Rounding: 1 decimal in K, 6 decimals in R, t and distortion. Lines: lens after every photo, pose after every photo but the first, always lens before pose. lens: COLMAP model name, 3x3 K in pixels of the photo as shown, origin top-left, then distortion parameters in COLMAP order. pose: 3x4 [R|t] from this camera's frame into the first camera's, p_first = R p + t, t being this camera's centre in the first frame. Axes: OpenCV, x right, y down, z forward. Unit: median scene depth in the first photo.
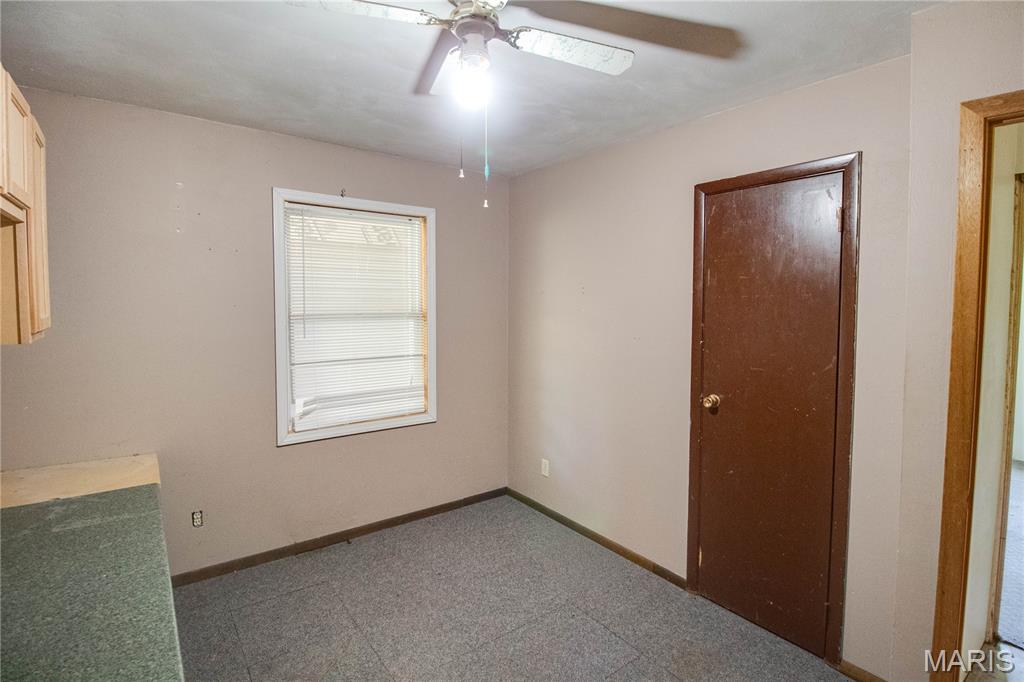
lens RADIAL K [[484.2, 0, 524.0], [0, 484.2, 326.1], [0, 0, 1]] dist [0.001239, -0.014055]
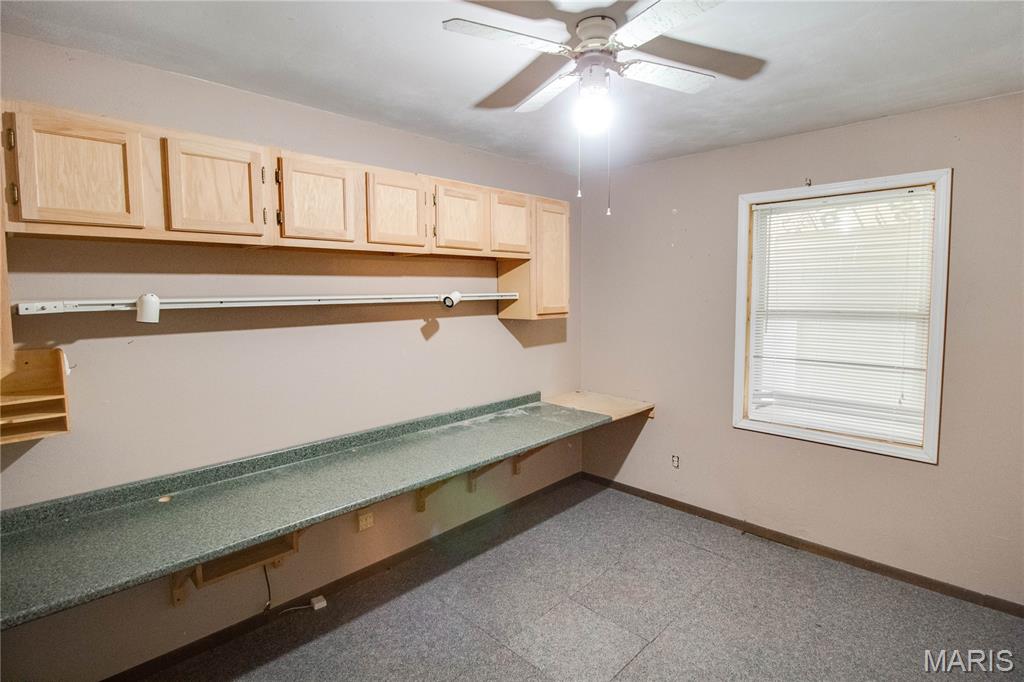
lens RADIAL K [[484.2, 0, 524.0], [0, 484.2, 326.1], [0, 0, 1]] dist [0.001239, -0.014055]
pose [[0.168050, 0.062603, -0.983789, 0.473932], [-0.046859, 0.997361, 0.055462, -0.022693], [0.984664, 0.036779, 0.170540, 0.307239]]
